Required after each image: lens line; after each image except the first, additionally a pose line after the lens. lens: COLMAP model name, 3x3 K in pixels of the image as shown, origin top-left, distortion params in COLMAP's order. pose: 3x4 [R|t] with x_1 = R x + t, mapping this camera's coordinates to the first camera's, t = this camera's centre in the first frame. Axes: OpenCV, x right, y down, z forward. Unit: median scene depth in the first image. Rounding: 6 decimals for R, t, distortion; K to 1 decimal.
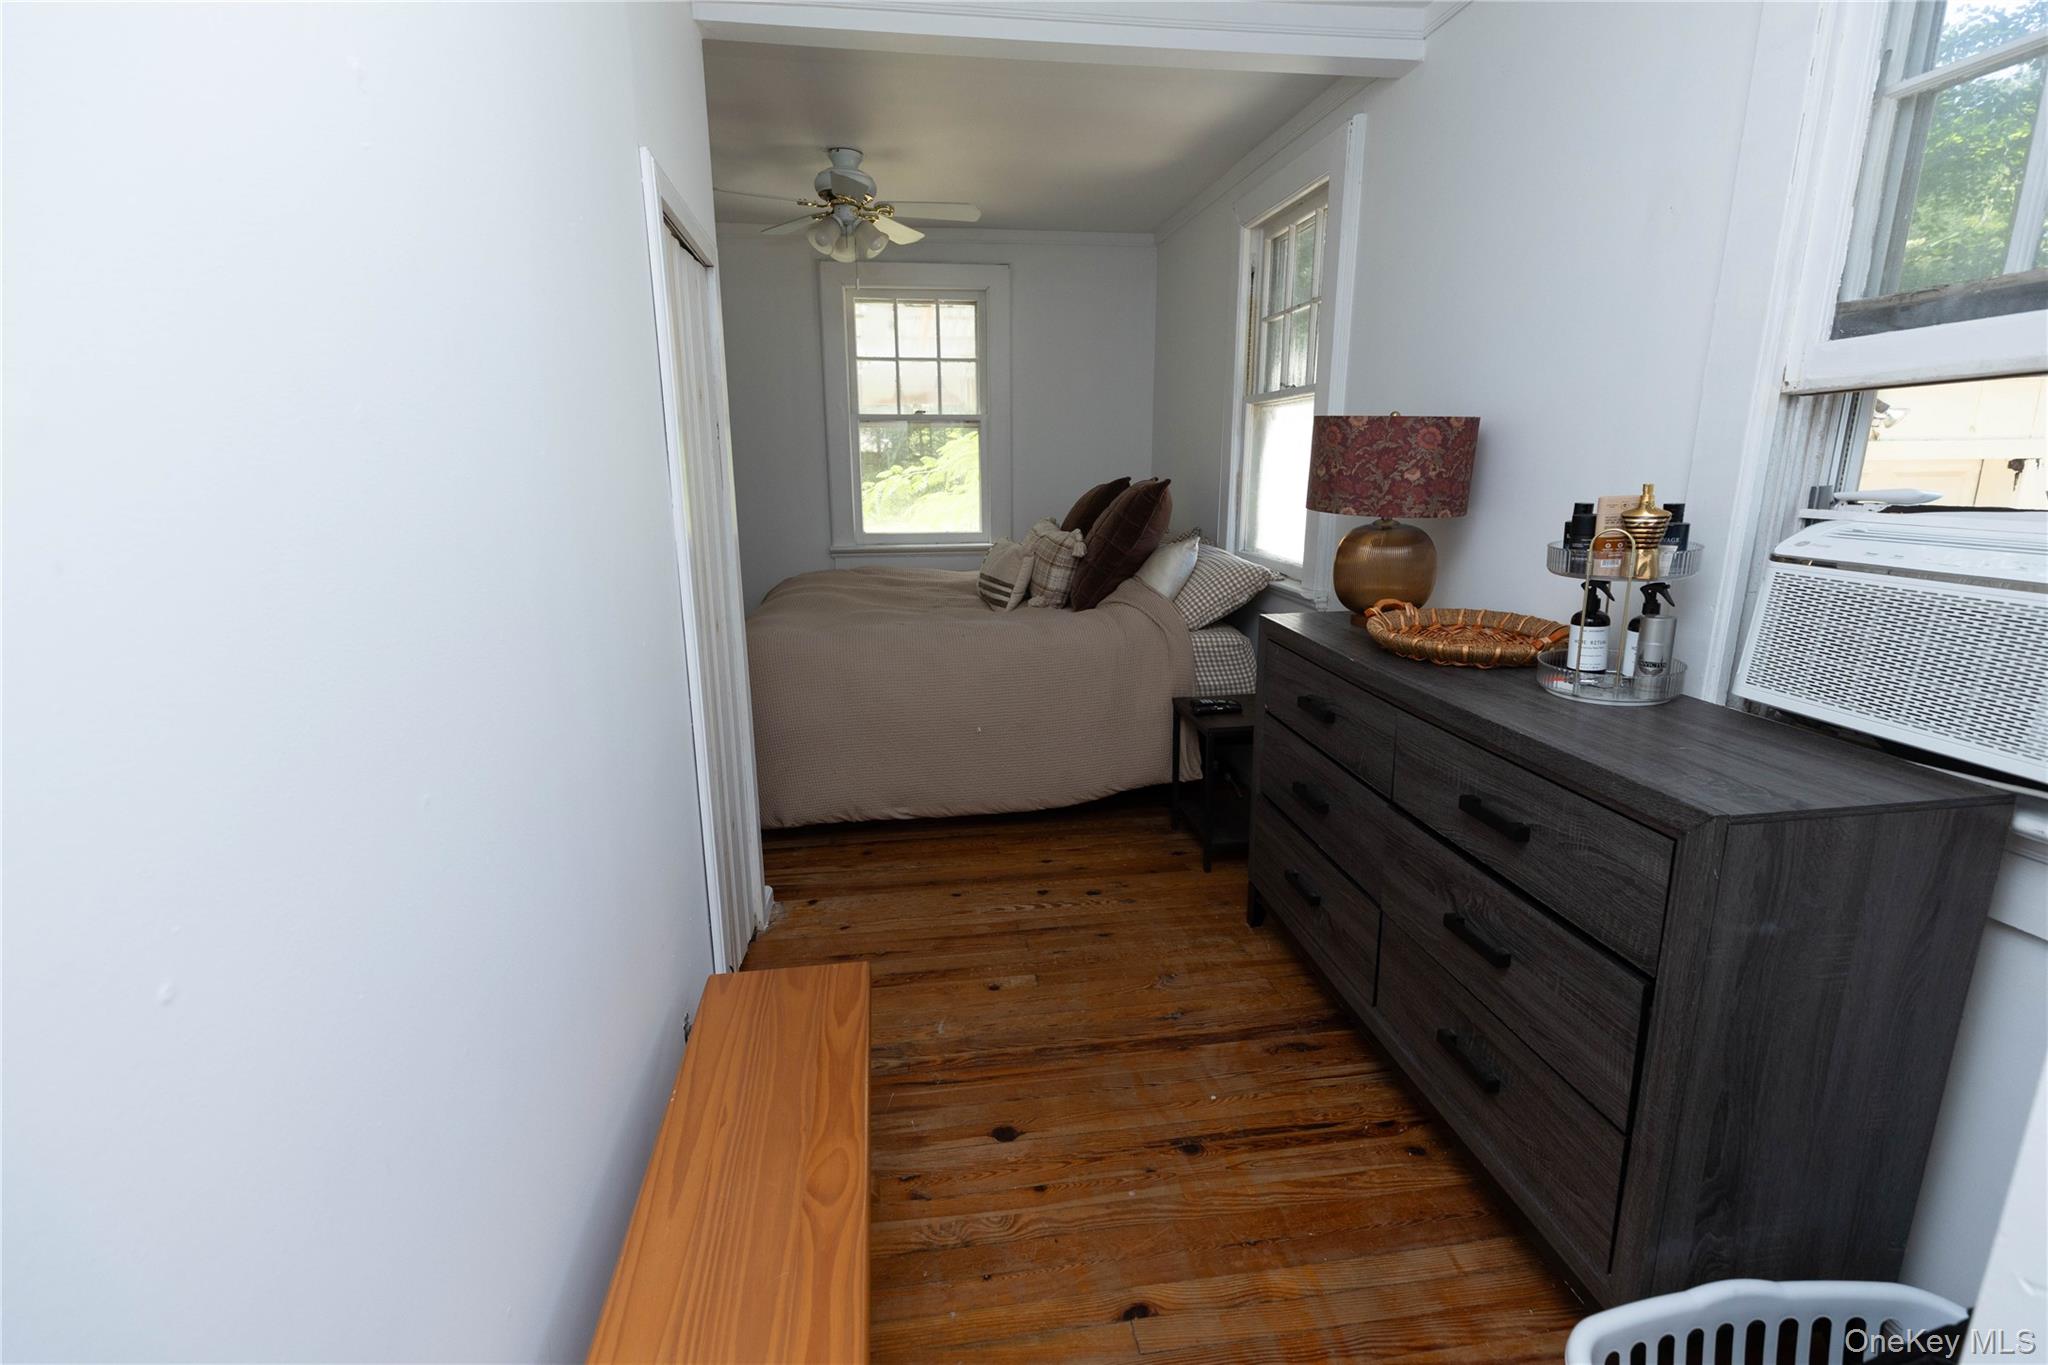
lens RADIAL K [[919.1, 0, 1027.6], [0, 919.1, 679.1], [0, 0, 1]] dist [-0.000190, 0.000451]
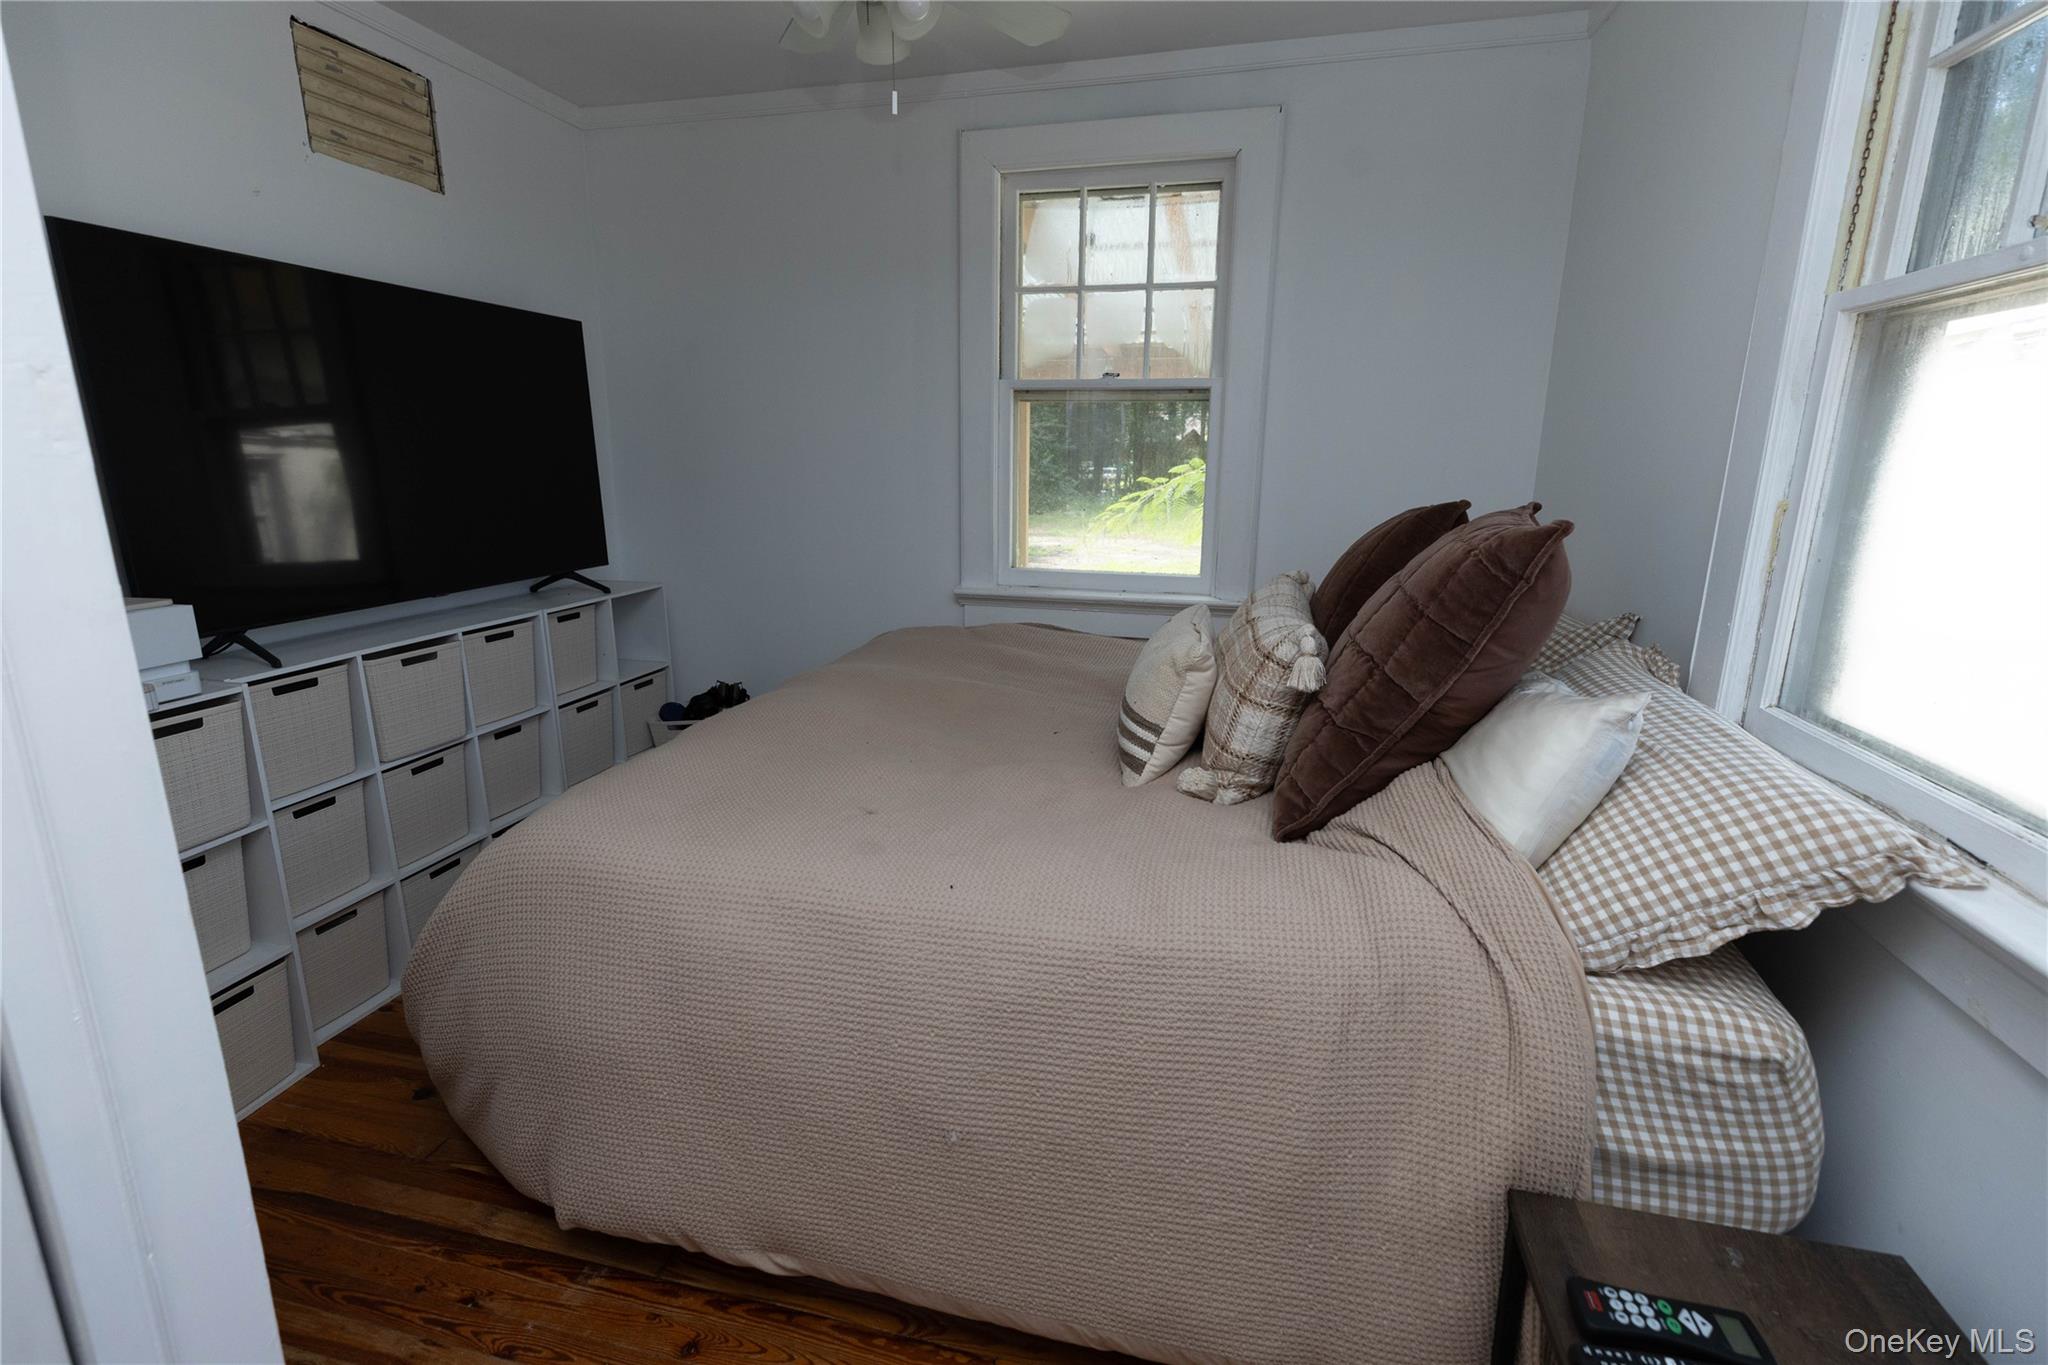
lens RADIAL K [[919.1, 0, 1021.9], [0, 919.1, 678.5], [0, 0, 1]] dist [-0.000190, 0.000451]
pose [[0.929325, 0.098747, -0.355815, 0.081037], [-0.095792, 0.995063, 0.025960, -0.131500], [0.356622, 0.009959, 0.934196, 0.536410]]
